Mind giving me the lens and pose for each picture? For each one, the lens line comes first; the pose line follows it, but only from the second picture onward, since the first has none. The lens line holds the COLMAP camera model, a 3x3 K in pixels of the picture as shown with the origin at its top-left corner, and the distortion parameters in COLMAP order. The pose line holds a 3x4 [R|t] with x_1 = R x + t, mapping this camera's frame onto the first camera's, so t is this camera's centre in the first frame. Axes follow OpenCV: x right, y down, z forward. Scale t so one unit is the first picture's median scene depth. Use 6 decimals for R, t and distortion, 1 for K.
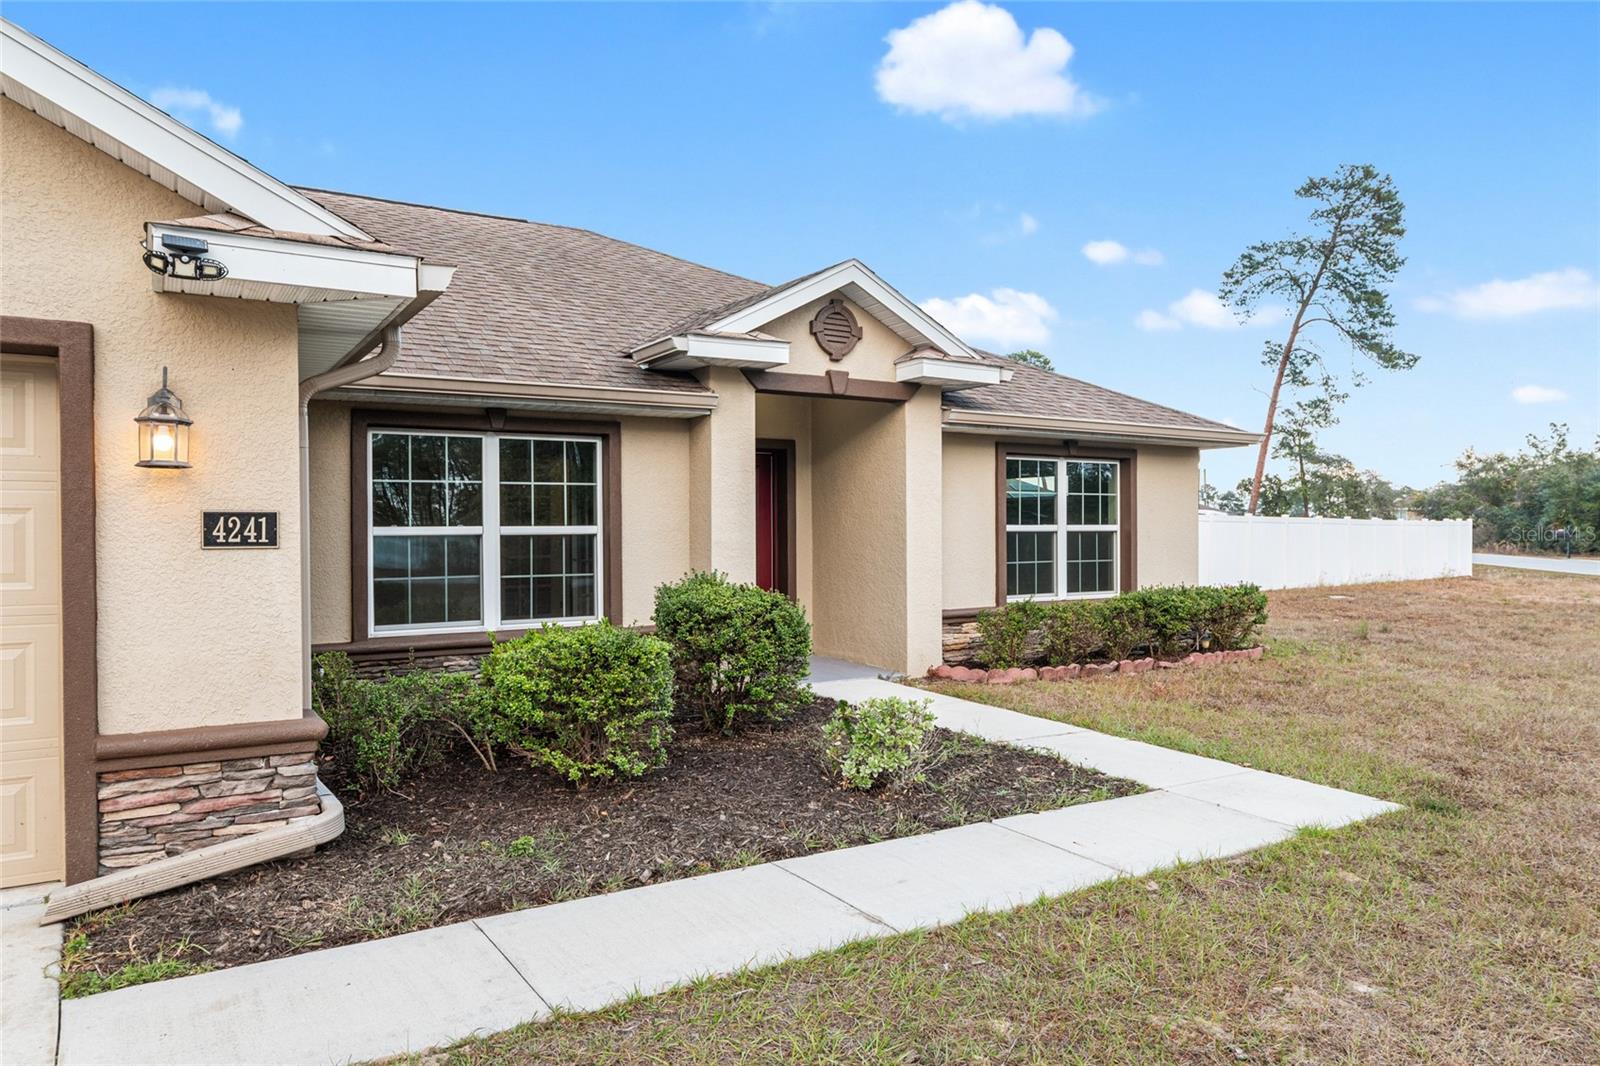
lens RADIAL K [[1045.3, 0, 772.5], [0, 1045.3, 536.6], [0, 0, 1]] dist [0.004094, 0.000317]
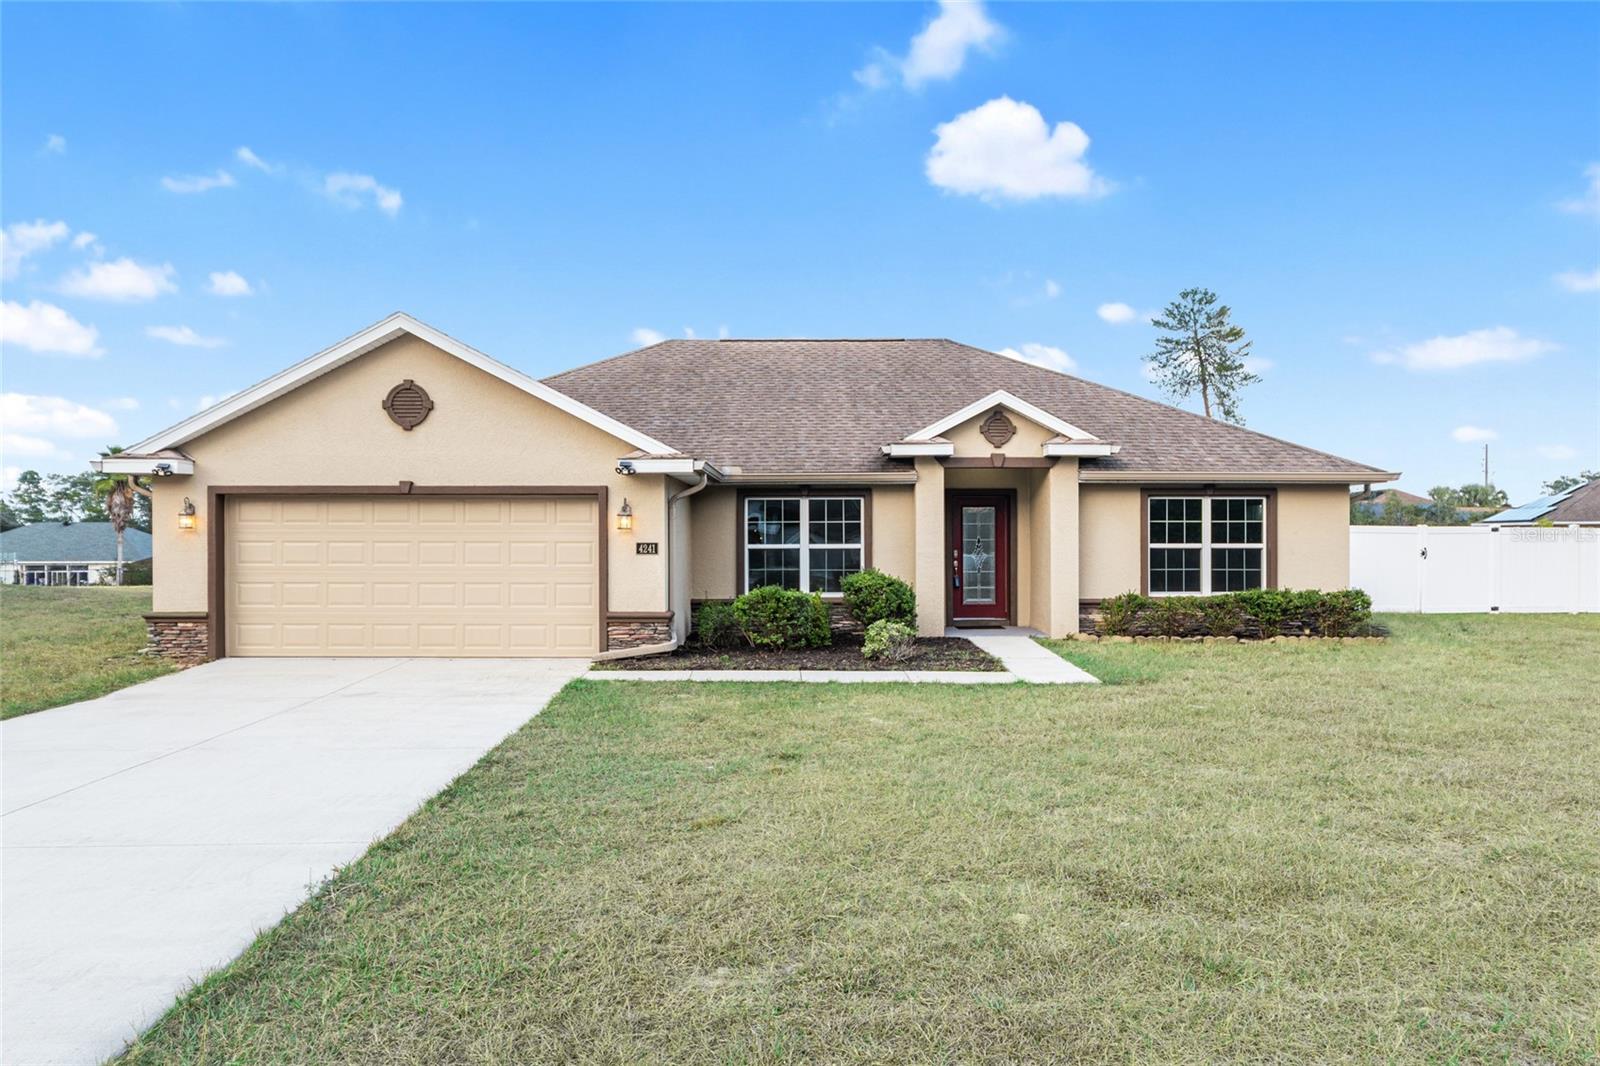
lens RADIAL K [[1223.4, 0, 800.0], [0, 1223.4, 533.0], [0, 0, 1]] dist [-0.004058, 0.001818]
pose [[0.849878, 0.003331, -0.526969, 0.884302], [-0.006144, 0.999975, -0.003588, -0.021056], [0.526944, 0.006287, 0.849877, -0.910041]]
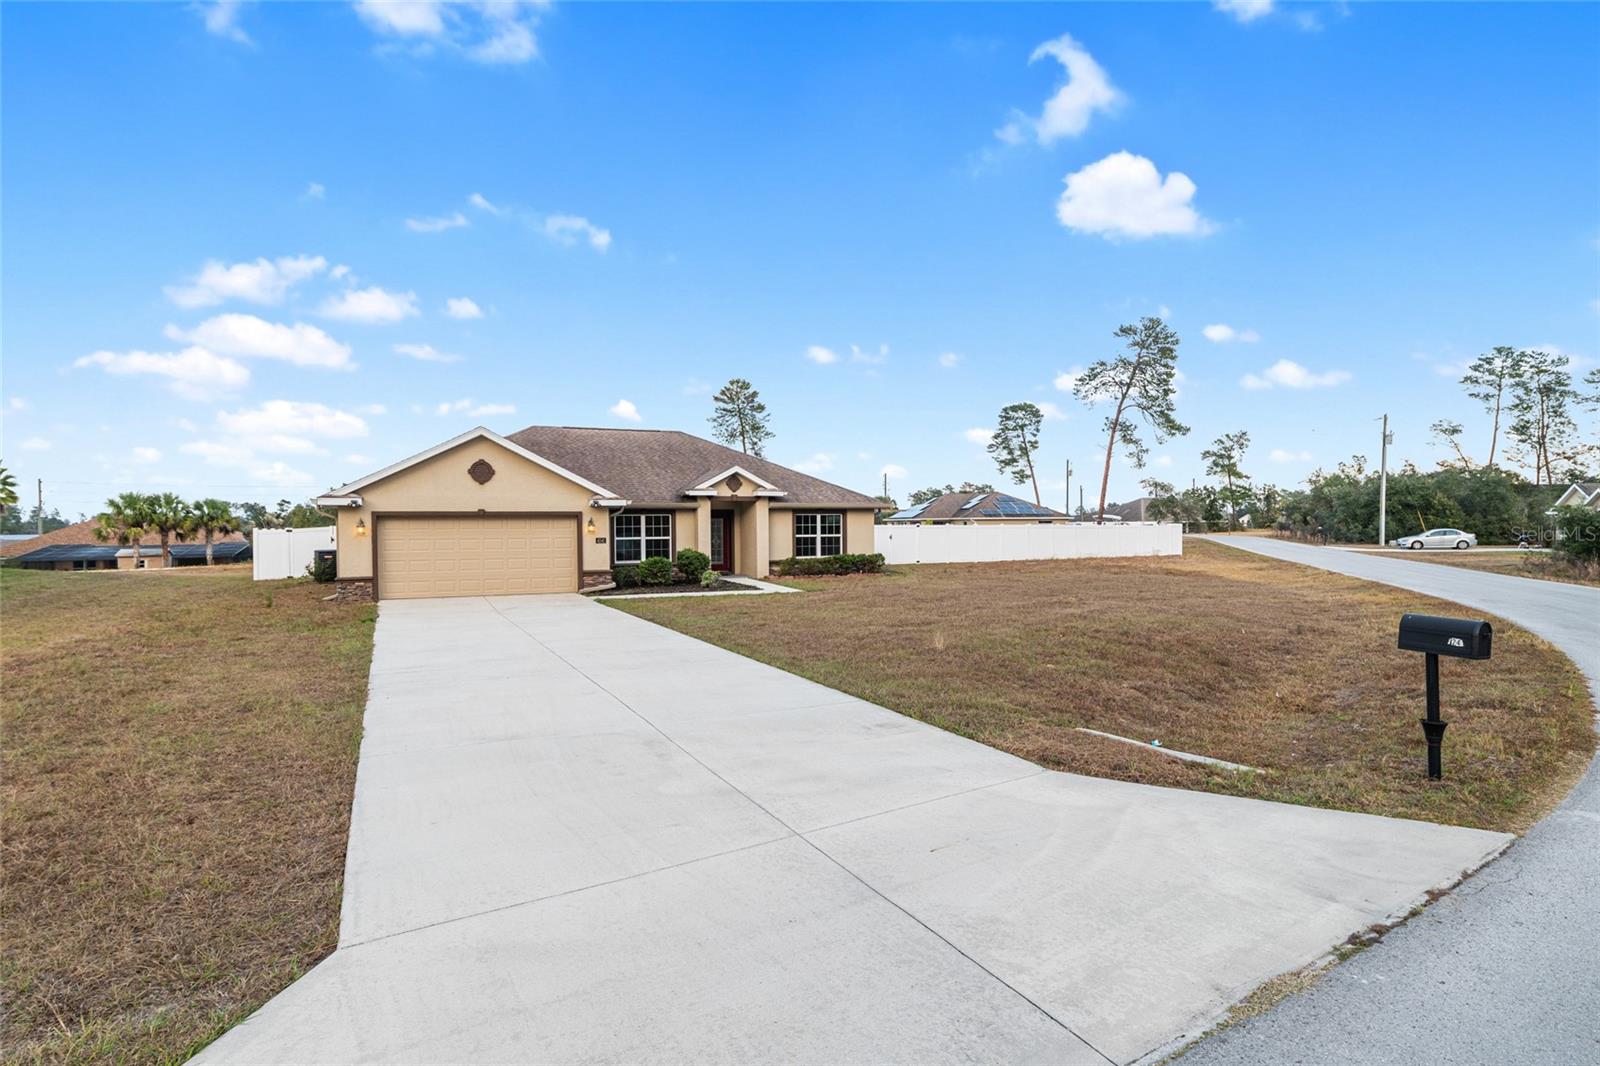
lens RADIAL K [[870.6, 0, 799.7], [0, 870.6, 542.6], [0, 0, 1]] dist [0.002541, -0.000419]
pose [[0.992323, 0.000766, -0.123672, 0.713169], [0.001459, 0.999839, 0.017901, -0.045430], [0.123666, -0.017944, 0.992162, -2.162158]]
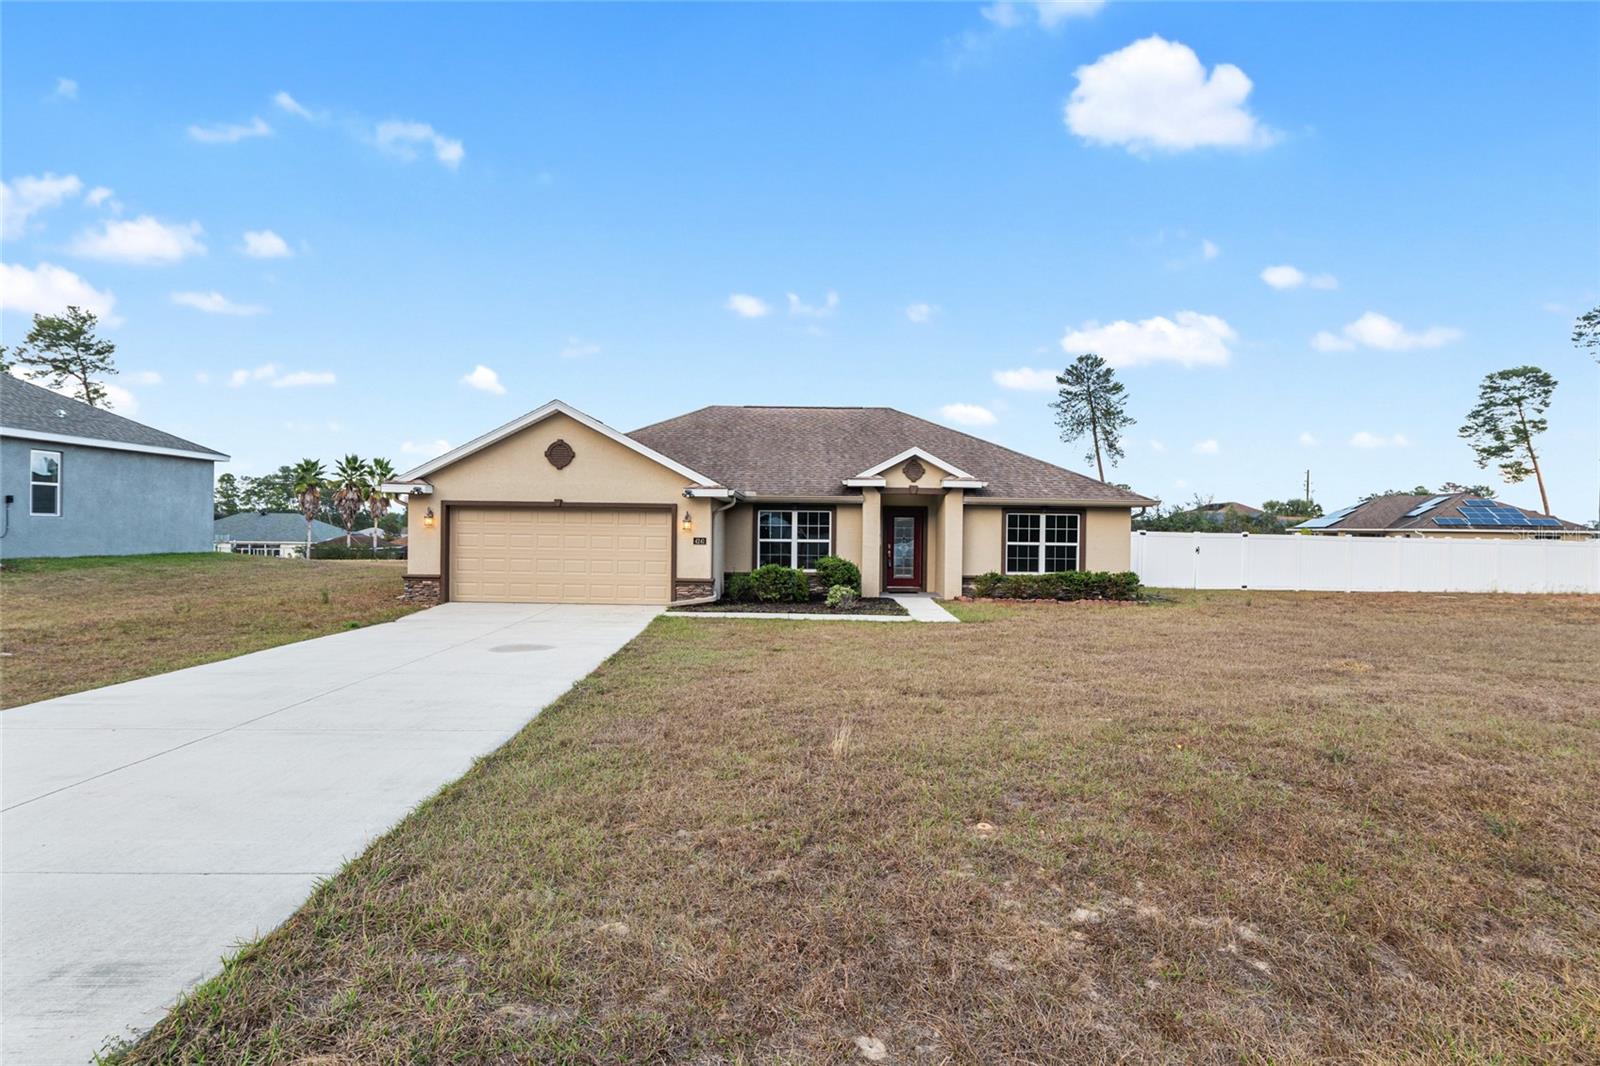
lens RADIAL K [[948.8, 0, 792.6], [0, 948.8, 529.4], [0, 0, 1]] dist [0.001038, -0.000265]
pose [[0.844429, 0.016523, -0.535413, 1.204721], [-0.020205, 0.999795, -0.001013, -0.034731], [0.535287, 0.011674, 0.844590, -1.371393]]
